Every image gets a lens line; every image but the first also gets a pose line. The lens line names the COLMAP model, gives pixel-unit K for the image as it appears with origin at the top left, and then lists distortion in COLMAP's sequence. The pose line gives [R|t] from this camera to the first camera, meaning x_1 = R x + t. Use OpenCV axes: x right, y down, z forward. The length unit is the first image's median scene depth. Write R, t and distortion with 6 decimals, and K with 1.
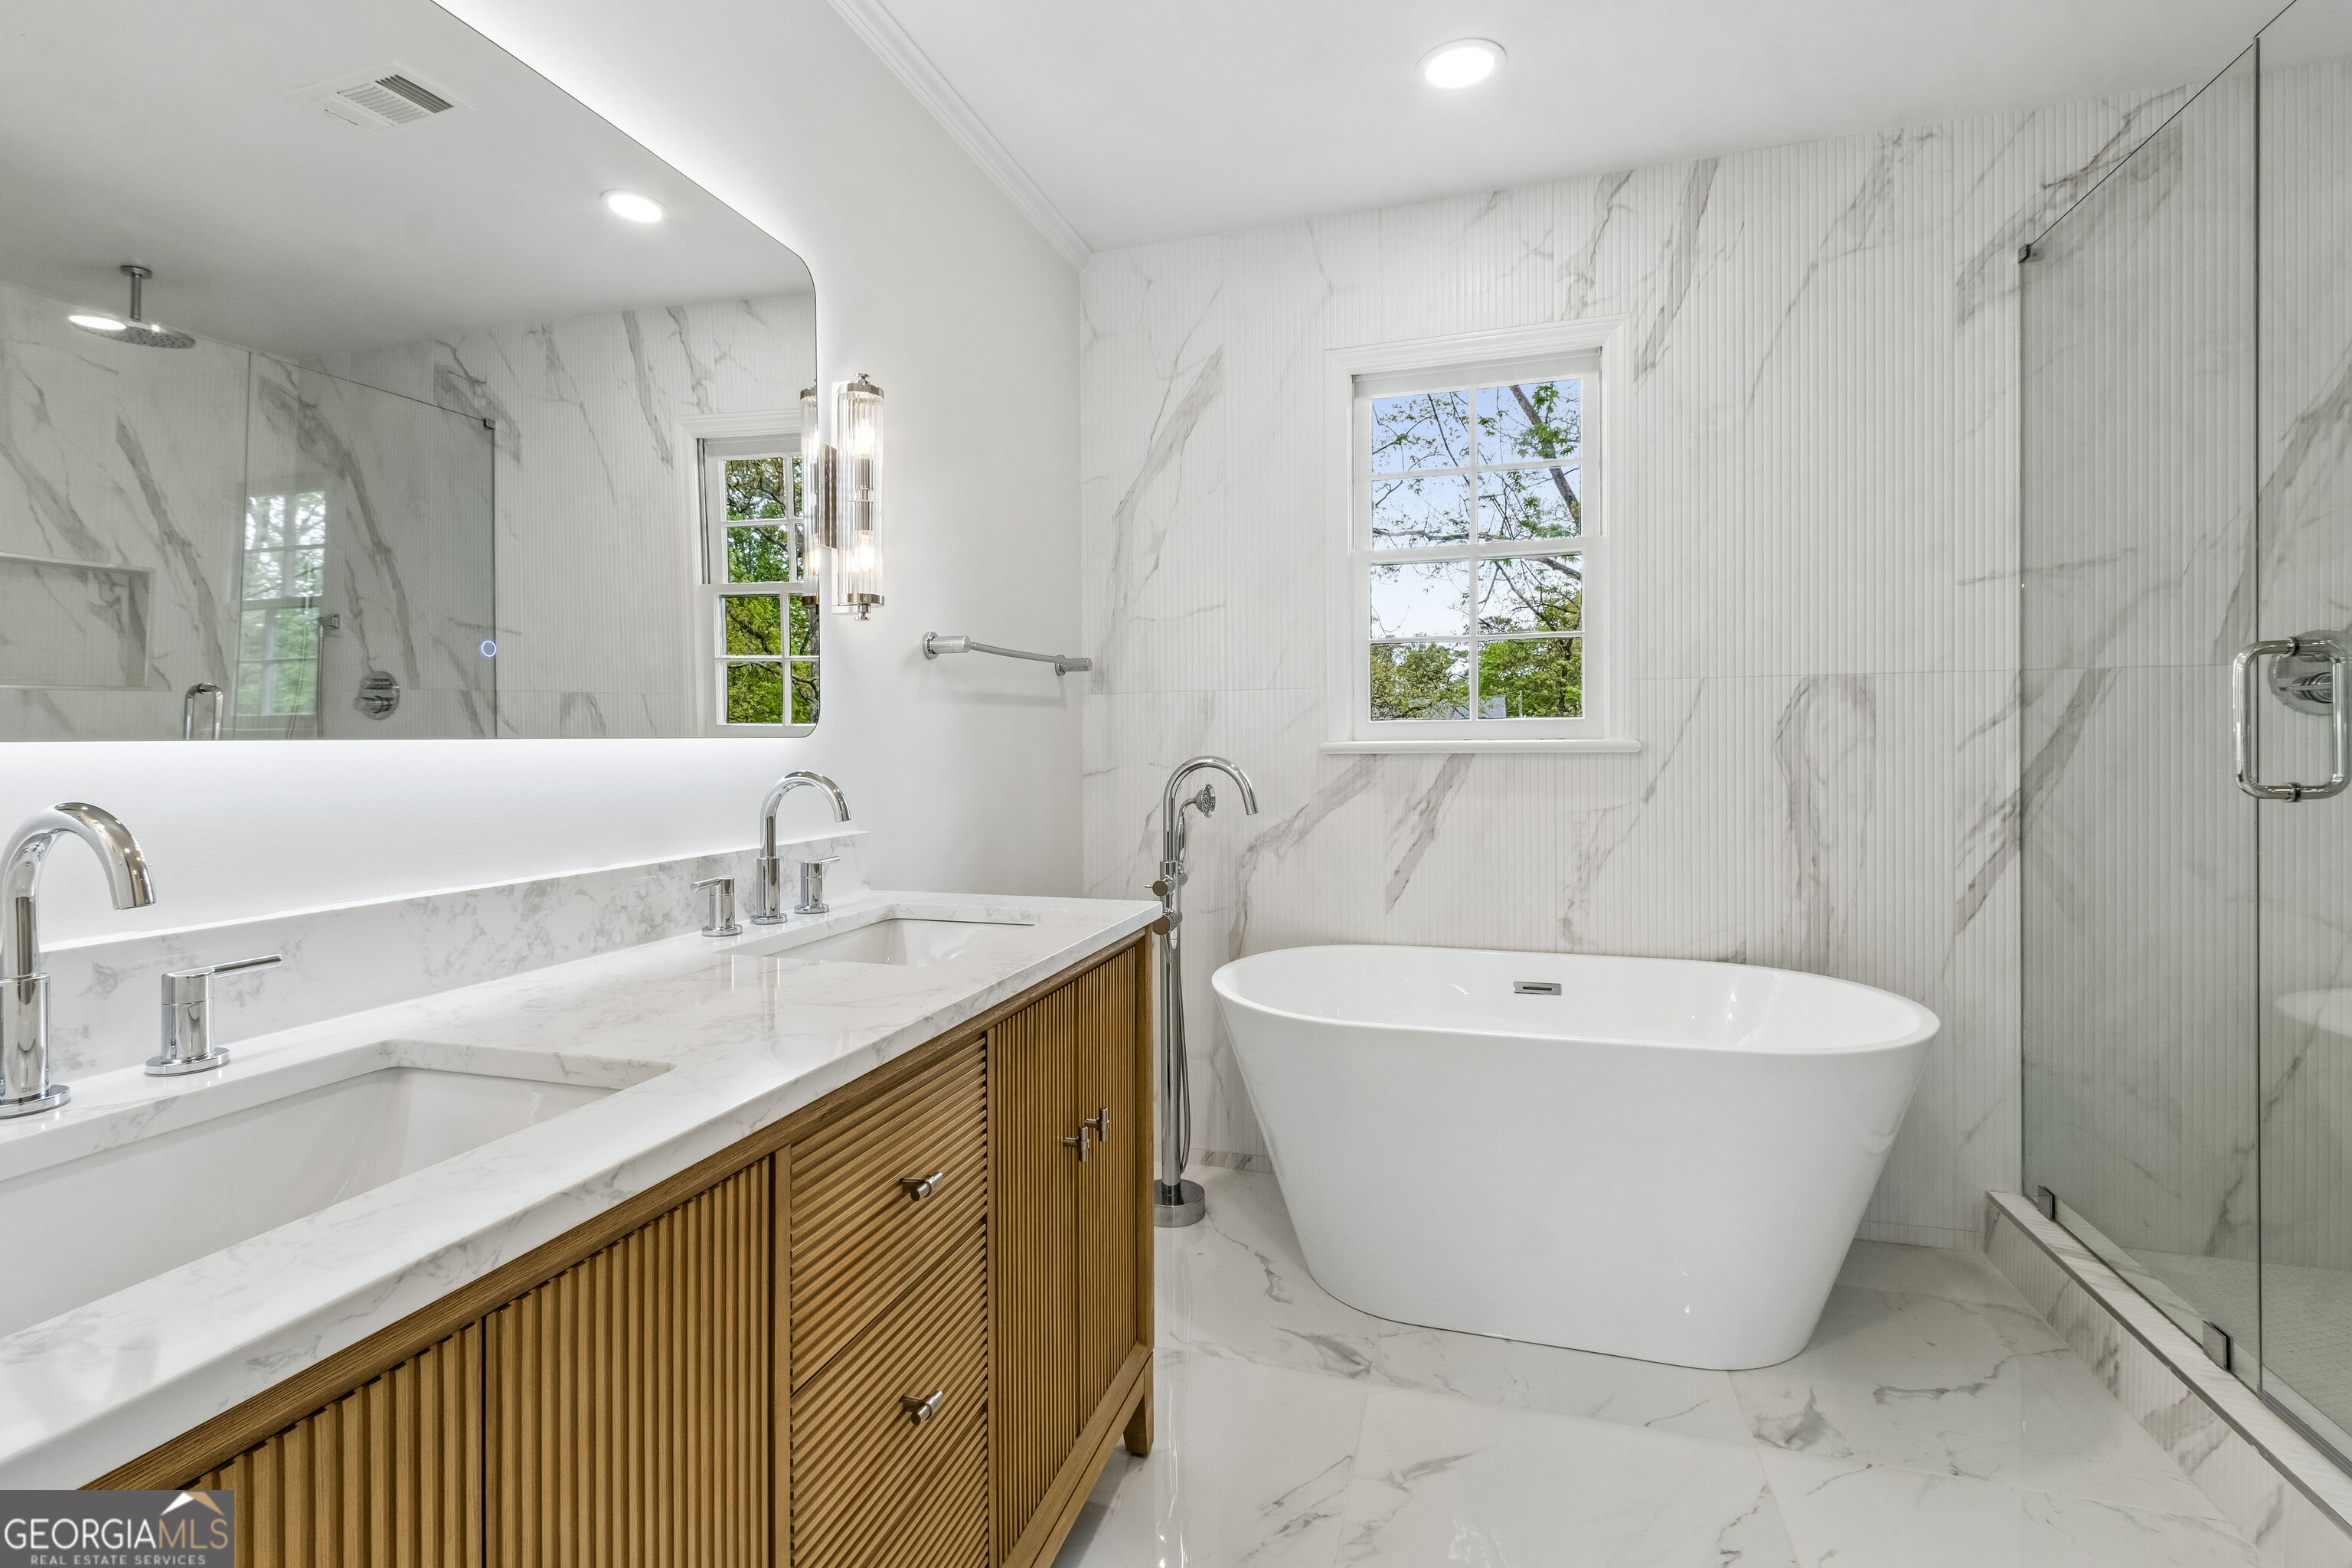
lens RADIAL K [[1082.0, 0, 1169.3], [0, 1082.0, 758.9], [0, 0, 1]] dist [-0.000601, 0.000442]
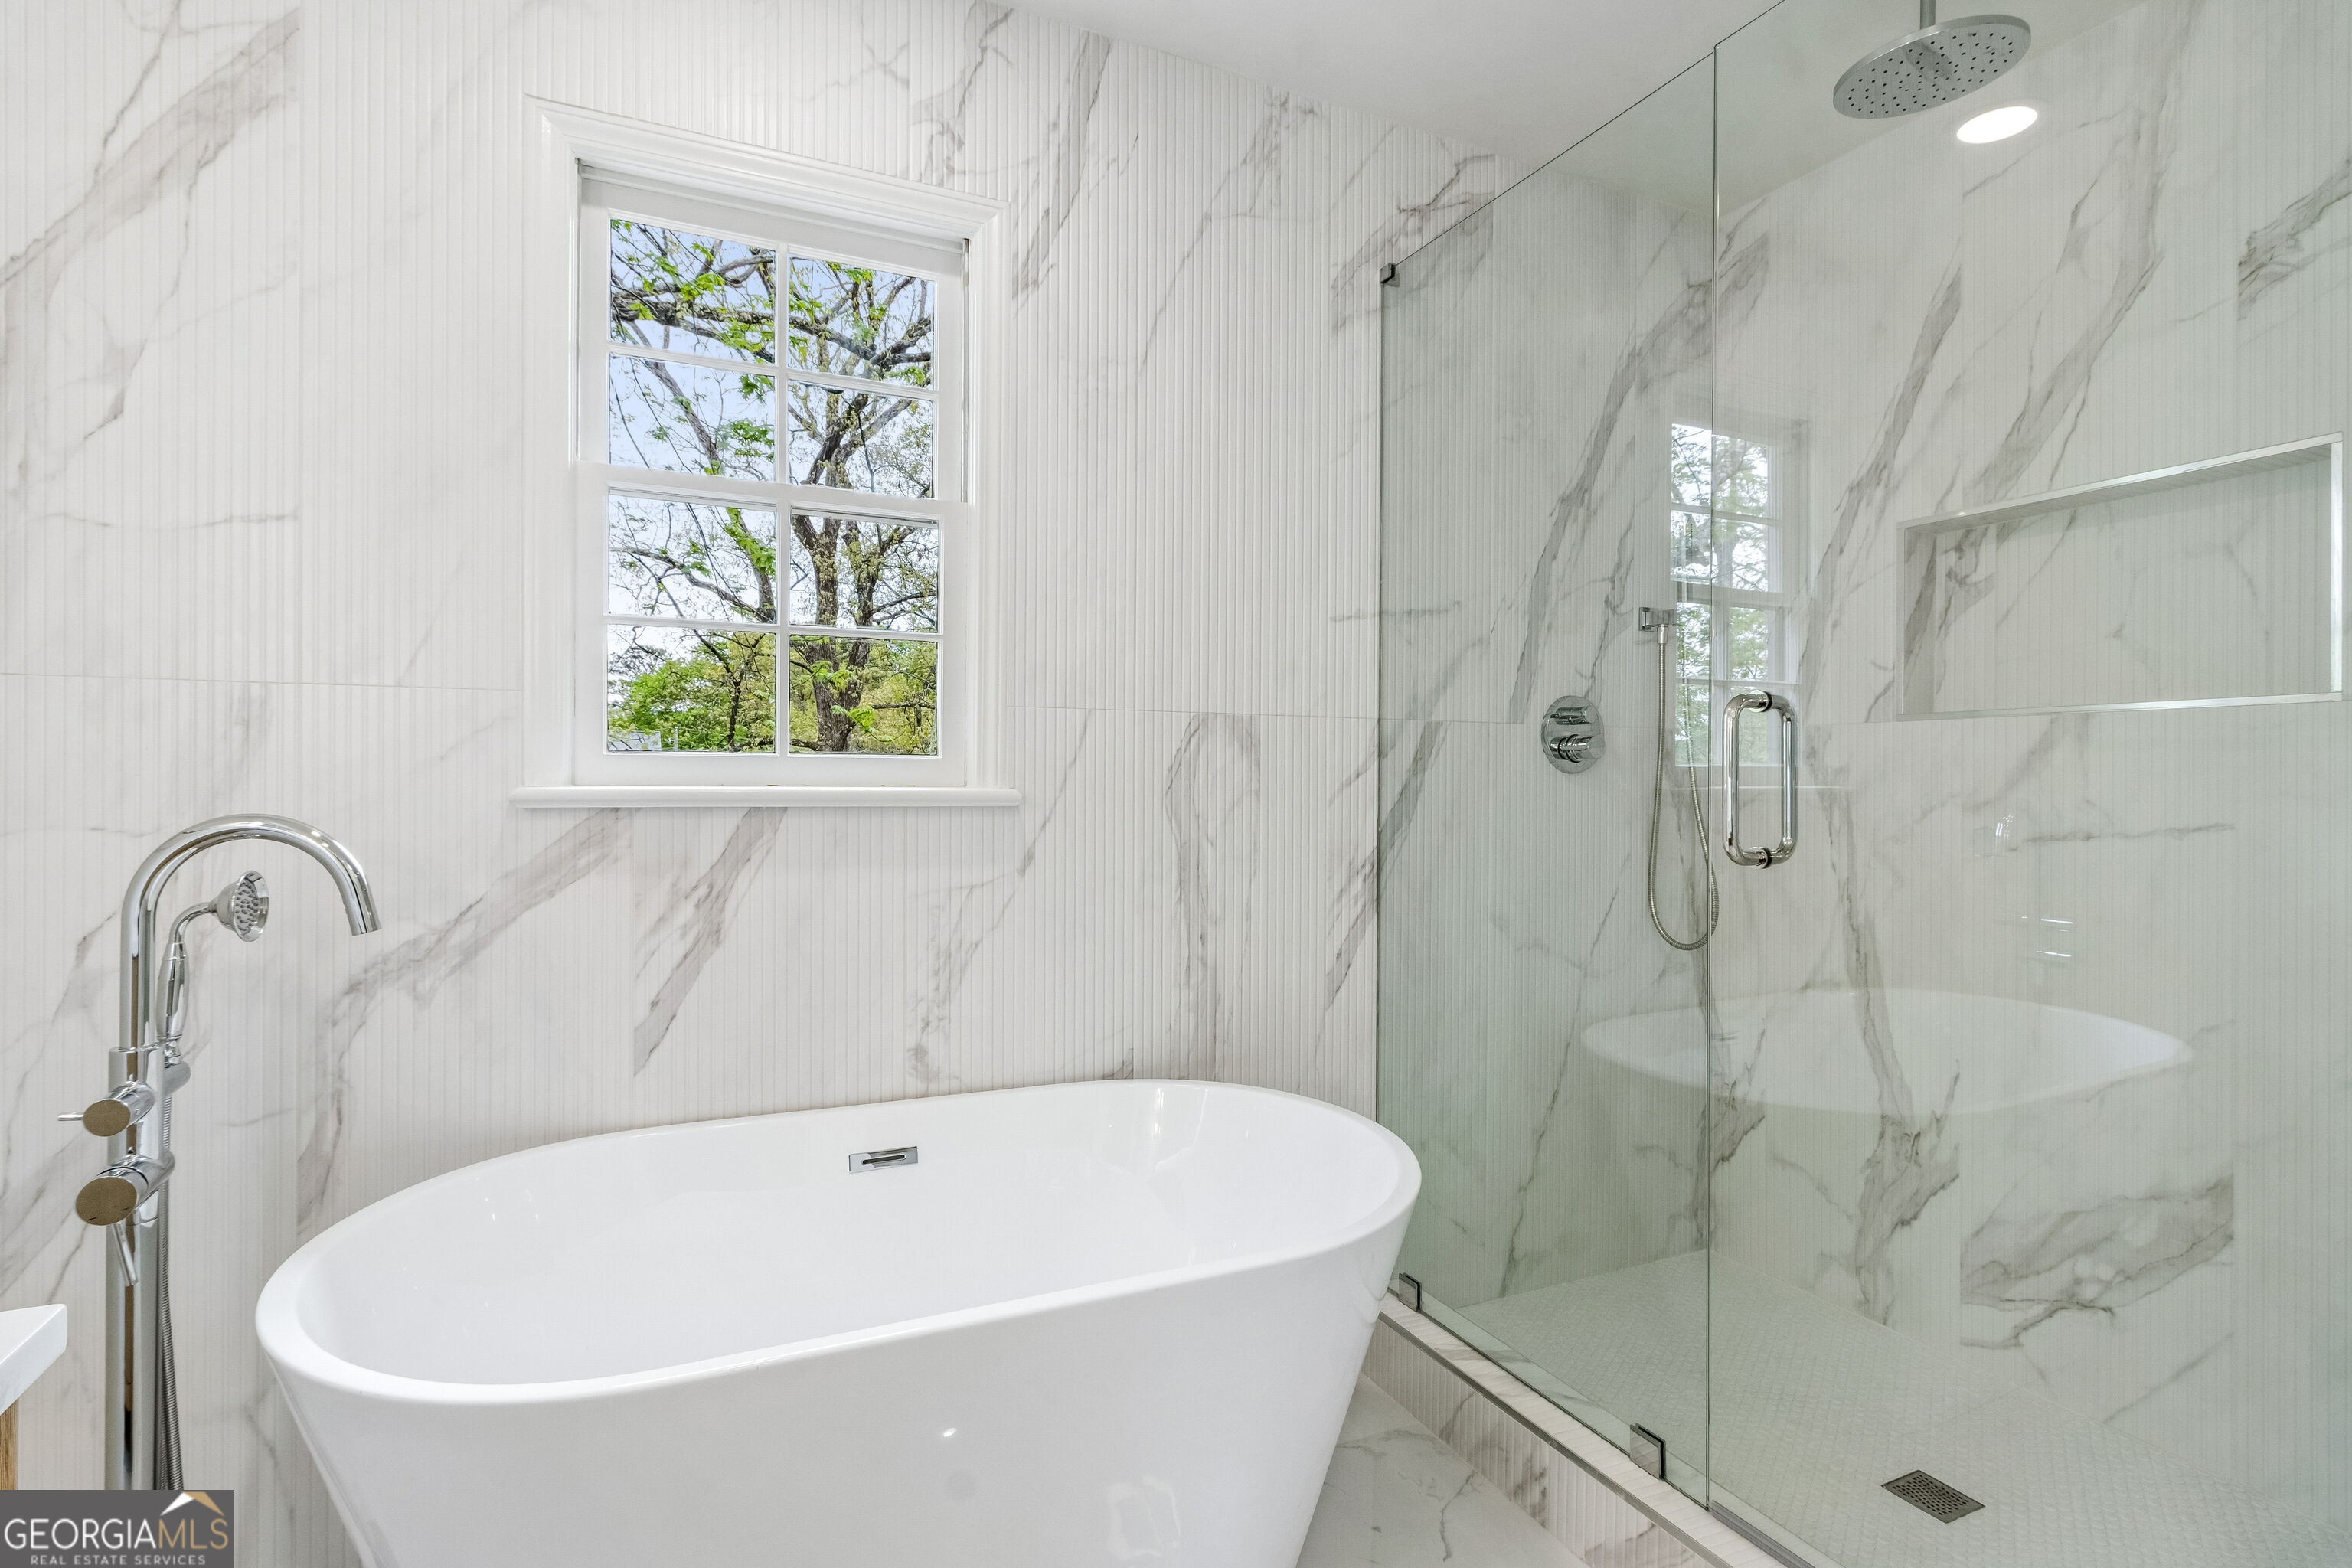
lens RADIAL K [[1127.2, 0, 1174.0], [0, 1127.2, 787.5], [0, 0, 1]] dist [0.003212, -0.001623]
pose [[0.750130, 0.011076, 0.661198, 0.011967], [-0.002677, 0.999902, -0.013714, -0.008557], [-0.661285, 0.008517, 0.750086, 0.359413]]
